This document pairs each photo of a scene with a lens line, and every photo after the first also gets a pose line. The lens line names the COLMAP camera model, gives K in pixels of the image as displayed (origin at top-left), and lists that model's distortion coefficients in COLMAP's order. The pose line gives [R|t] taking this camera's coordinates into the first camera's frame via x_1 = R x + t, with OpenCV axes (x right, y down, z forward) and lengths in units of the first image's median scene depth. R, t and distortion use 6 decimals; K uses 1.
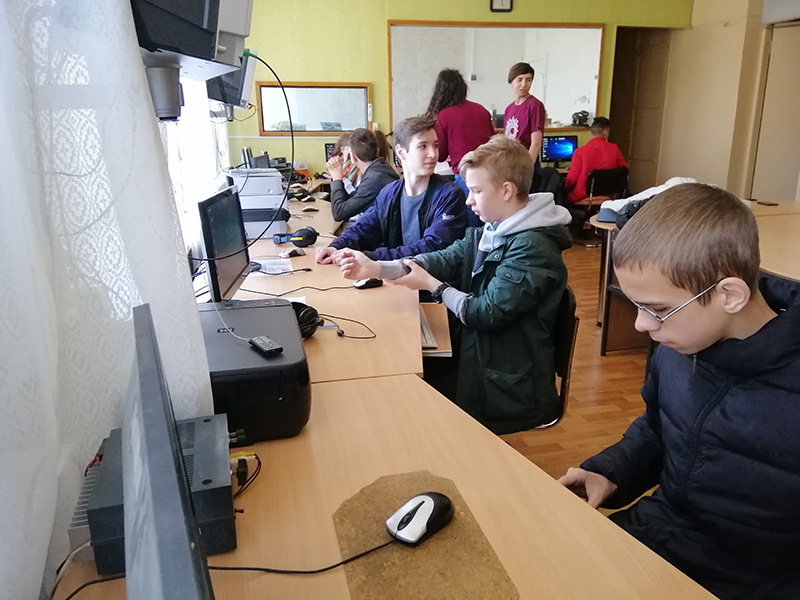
lens RADIAL K [[592.2, 0, 400.0], [0, 592.2, 300.0], [0, 0, 1]] dist [0.057973, -0.077886]
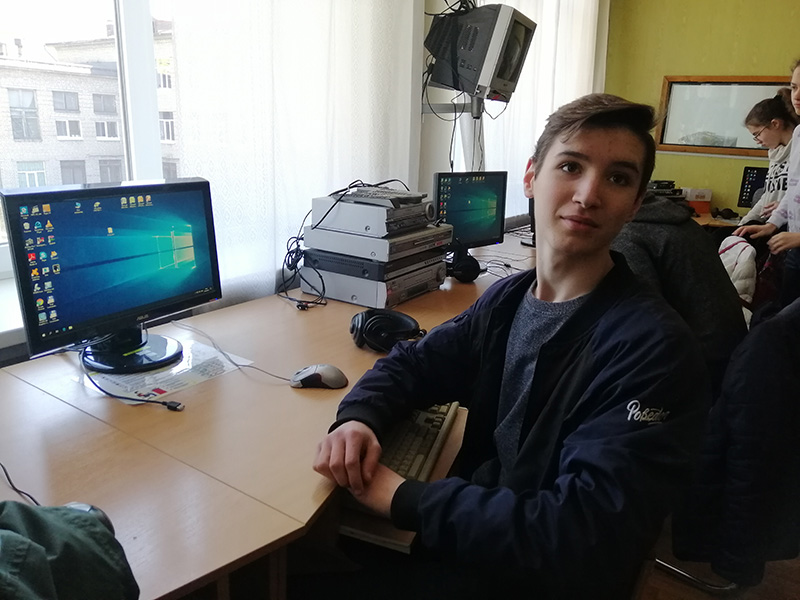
lens RADIAL K [[592.2, 0, 400.0], [0, 592.2, 300.0], [0, 0, 1]] dist [0.057973, -0.077886]
pose [[0.718929, 0.181436, -0.670985, 0.121398], [-0.202077, 0.978193, 0.047990, -0.127306], [0.665061, 0.101089, 0.739916, 0.501905]]
